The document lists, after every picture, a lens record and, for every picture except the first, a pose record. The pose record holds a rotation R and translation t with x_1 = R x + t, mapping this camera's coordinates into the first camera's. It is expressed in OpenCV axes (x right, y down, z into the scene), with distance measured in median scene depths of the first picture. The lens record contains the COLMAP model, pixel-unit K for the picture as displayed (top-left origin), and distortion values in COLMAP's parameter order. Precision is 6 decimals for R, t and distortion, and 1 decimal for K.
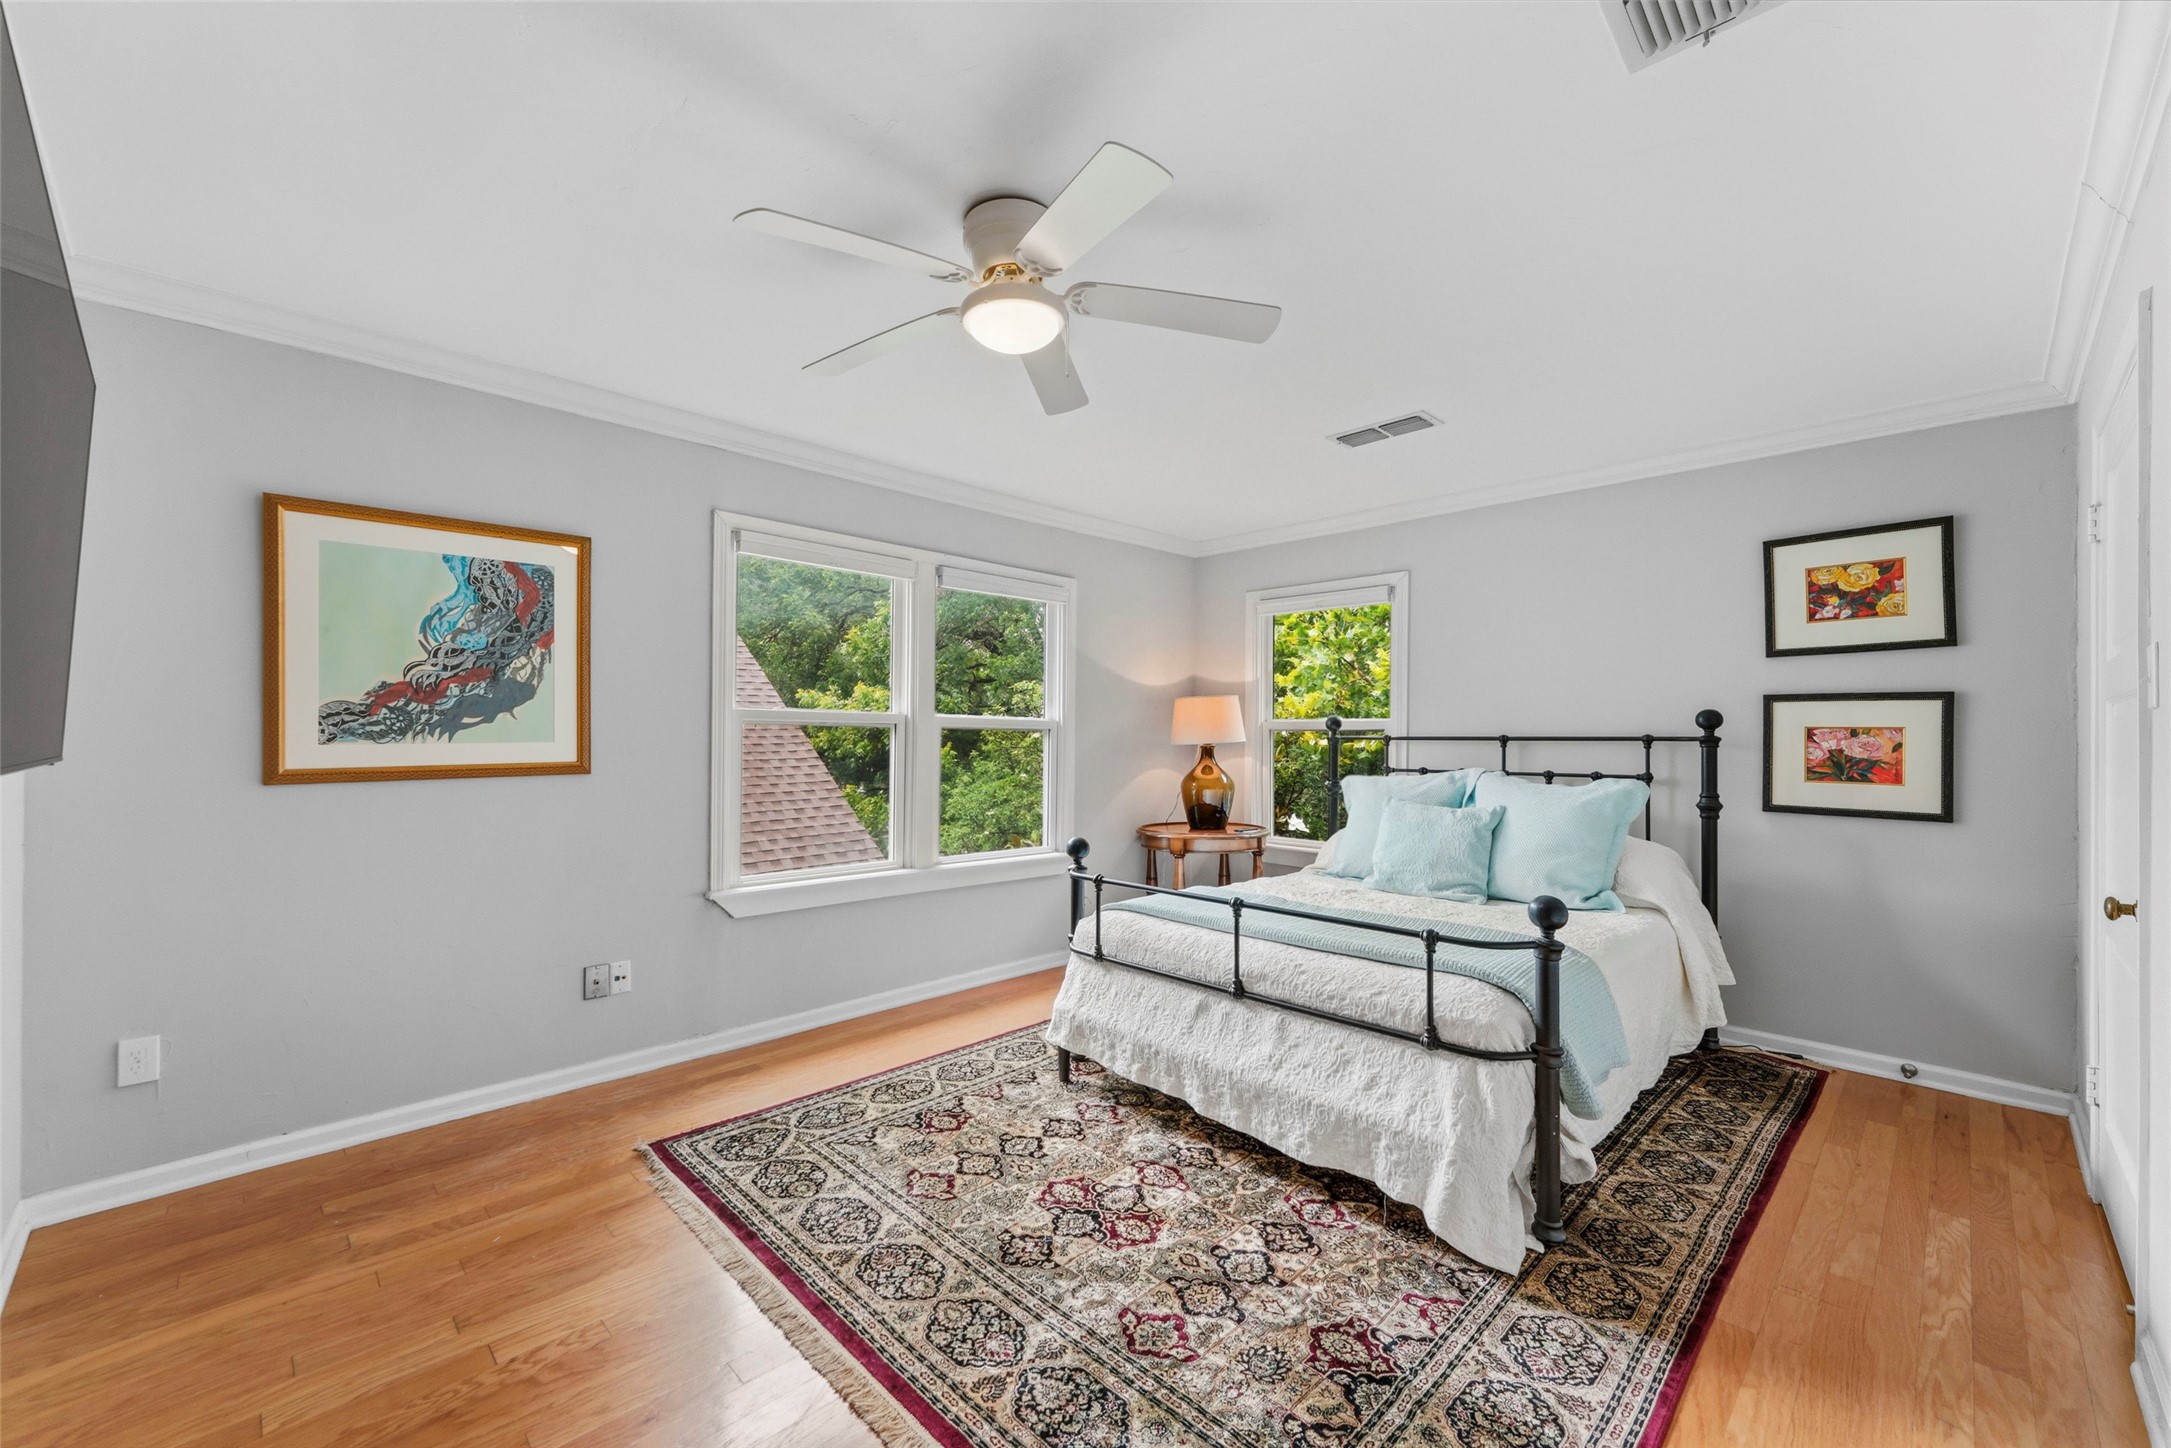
lens RADIAL K [[868.3, 0, 1071.3], [0, 868.3, 732.3], [0, 0, 1]] dist [0.004325, -0.000115]
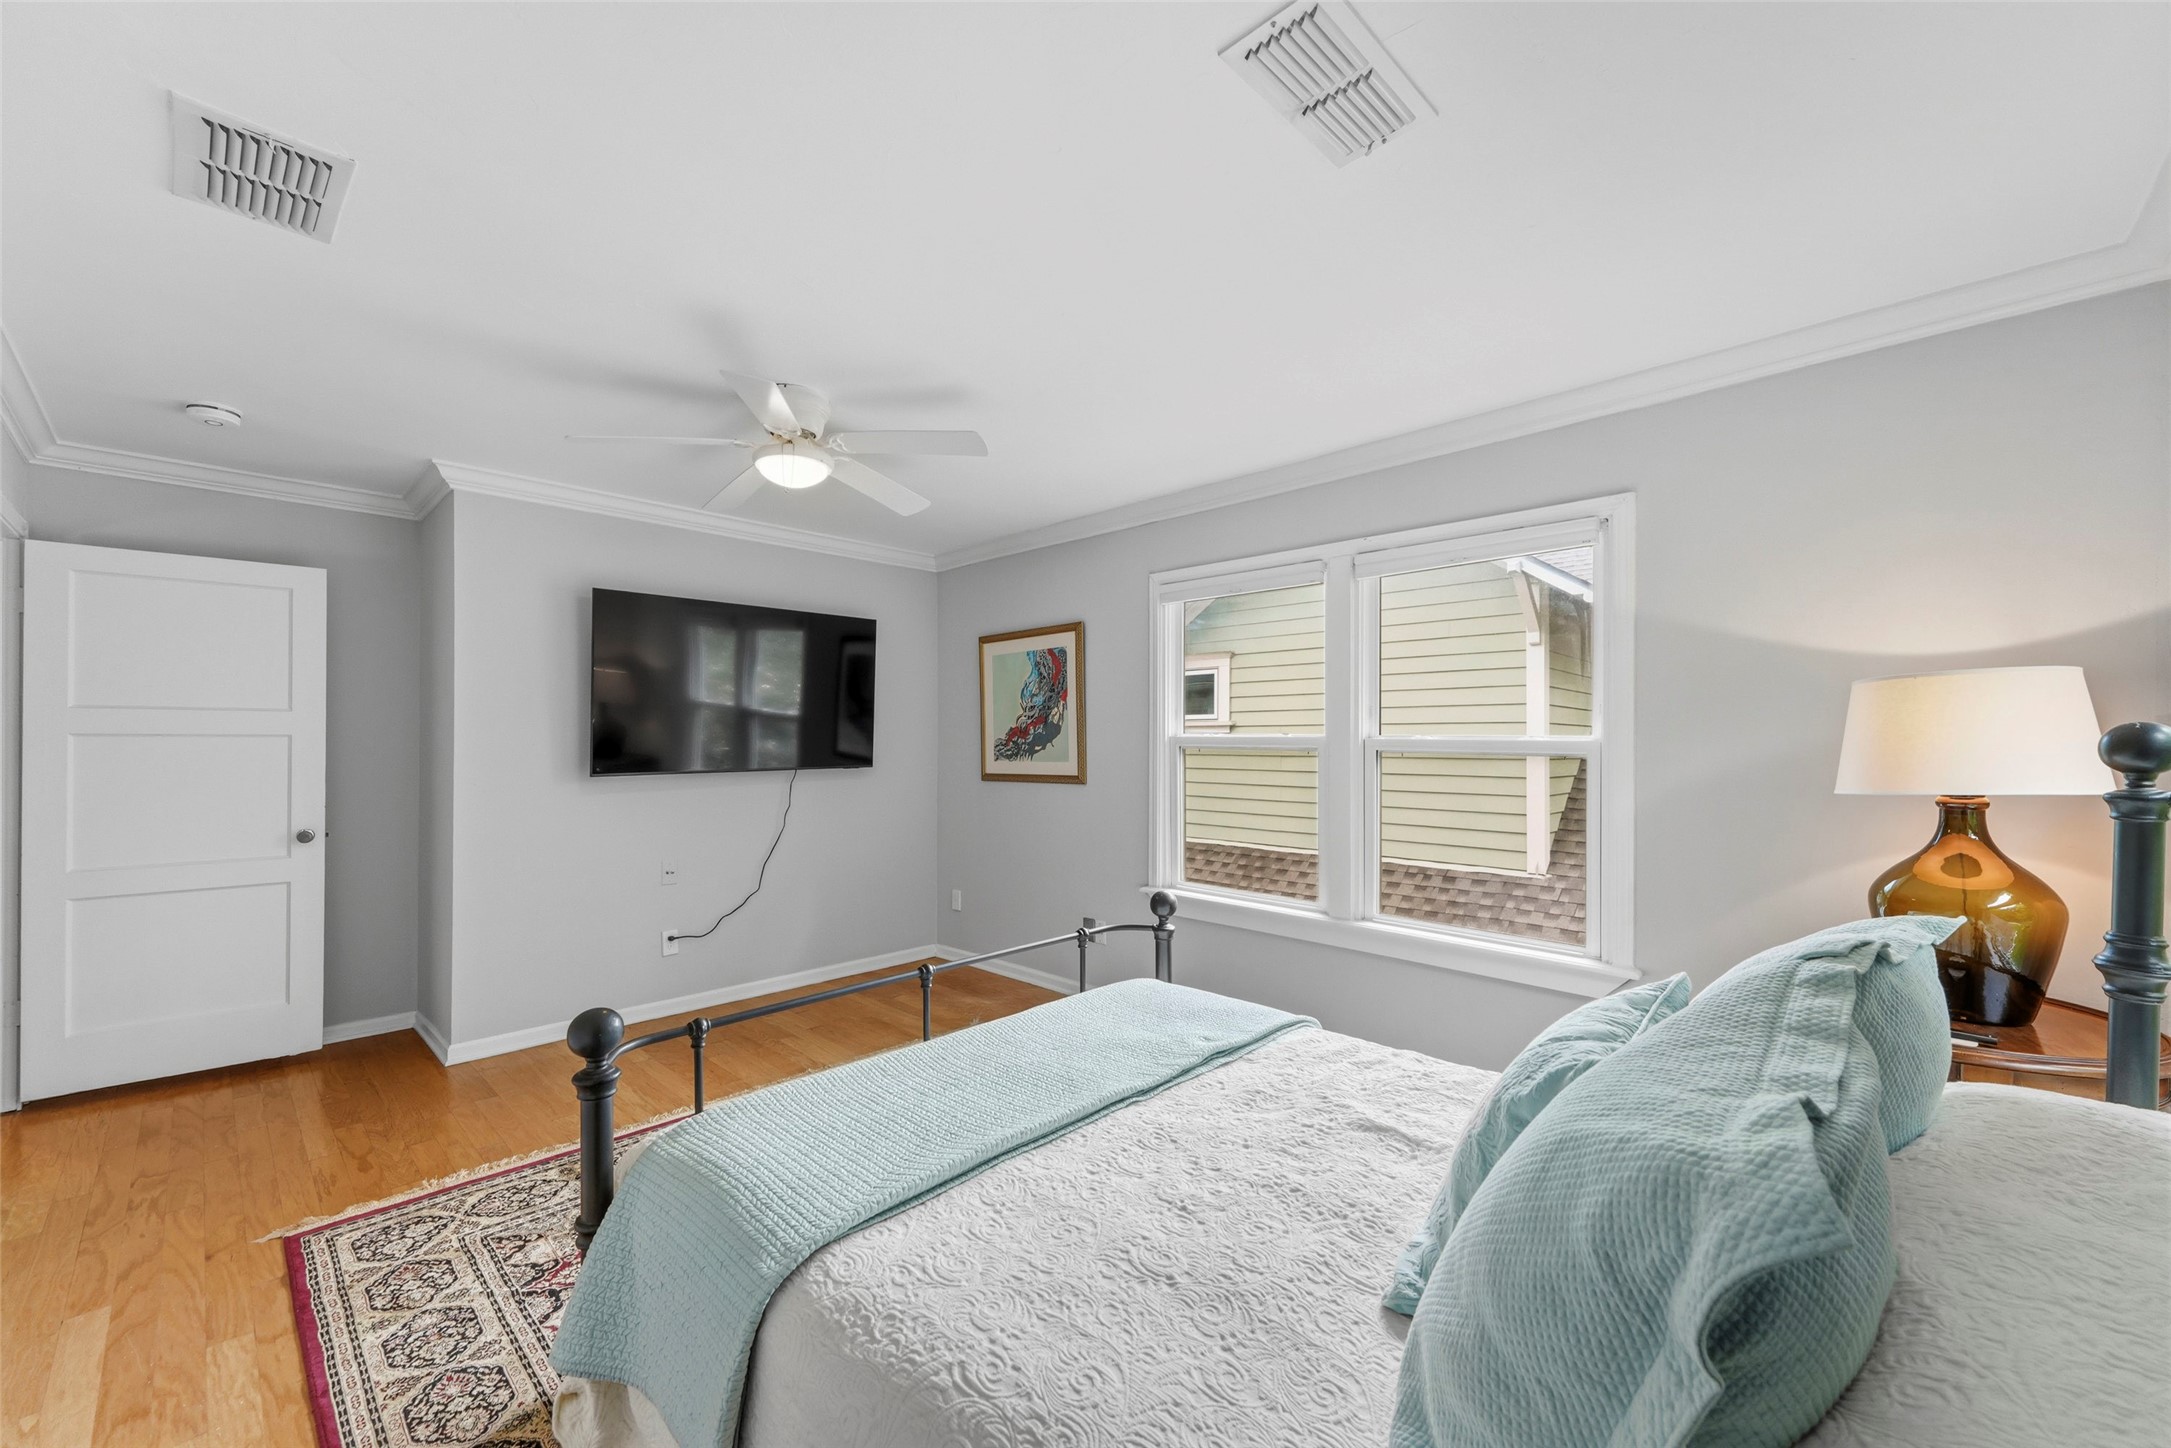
lens RADIAL K [[868.3, 0, 1071.3], [0, 868.3, 730.4], [0, 0, 1]] dist [0.004325, -0.000115]
pose [[0.008726, -0.014735, -0.999853, 1.012031], [0.004316, 0.999883, -0.014698, -0.024056], [0.999953, -0.004187, 0.008789, 1.095032]]
